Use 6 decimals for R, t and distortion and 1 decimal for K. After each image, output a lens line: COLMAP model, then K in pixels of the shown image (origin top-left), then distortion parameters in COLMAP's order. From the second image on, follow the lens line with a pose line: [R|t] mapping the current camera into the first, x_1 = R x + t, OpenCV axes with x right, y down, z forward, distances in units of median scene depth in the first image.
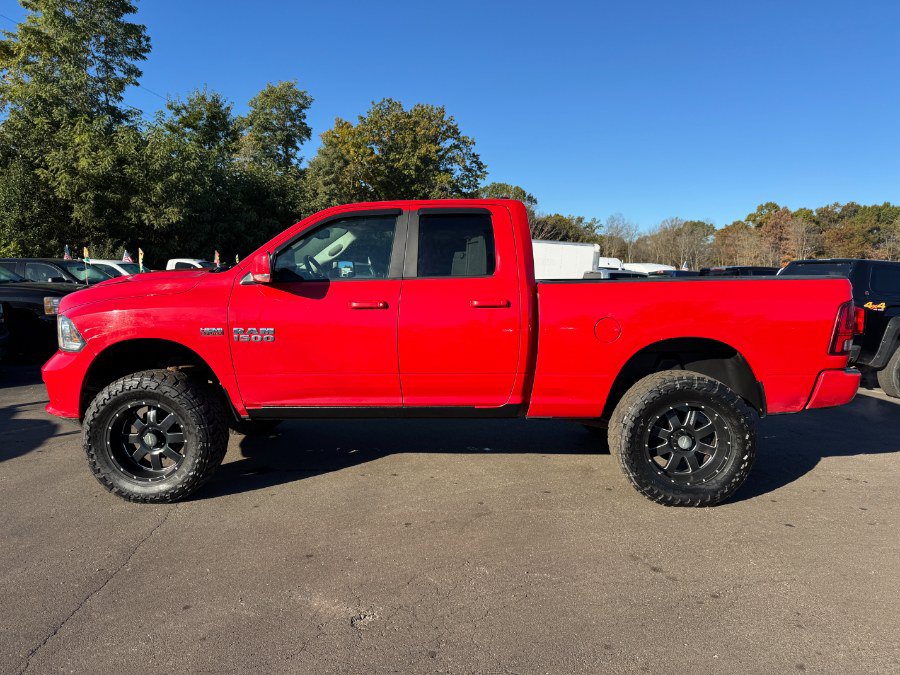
lens RADIAL K [[654.9, 0, 450.0], [0, 654.9, 337.5], [0, 0, 1]] dist [0.013086, -0.005711]
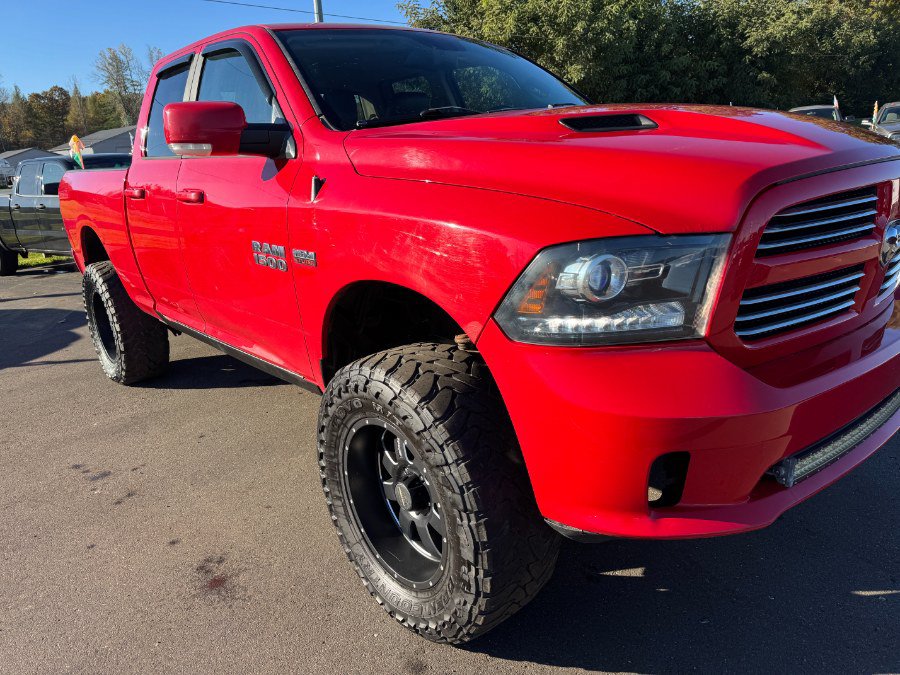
lens RADIAL K [[657.1, 0, 446.4], [0, 657.1, 343.9], [0, 0, 1]] dist [-0.001132, 0.004106]
pose [[0.734176, 0.133525, -0.665700, 0.055460], [0.010520, 0.978117, 0.207790, -0.008746], [0.678878, -0.159557, 0.716705, 0.109380]]
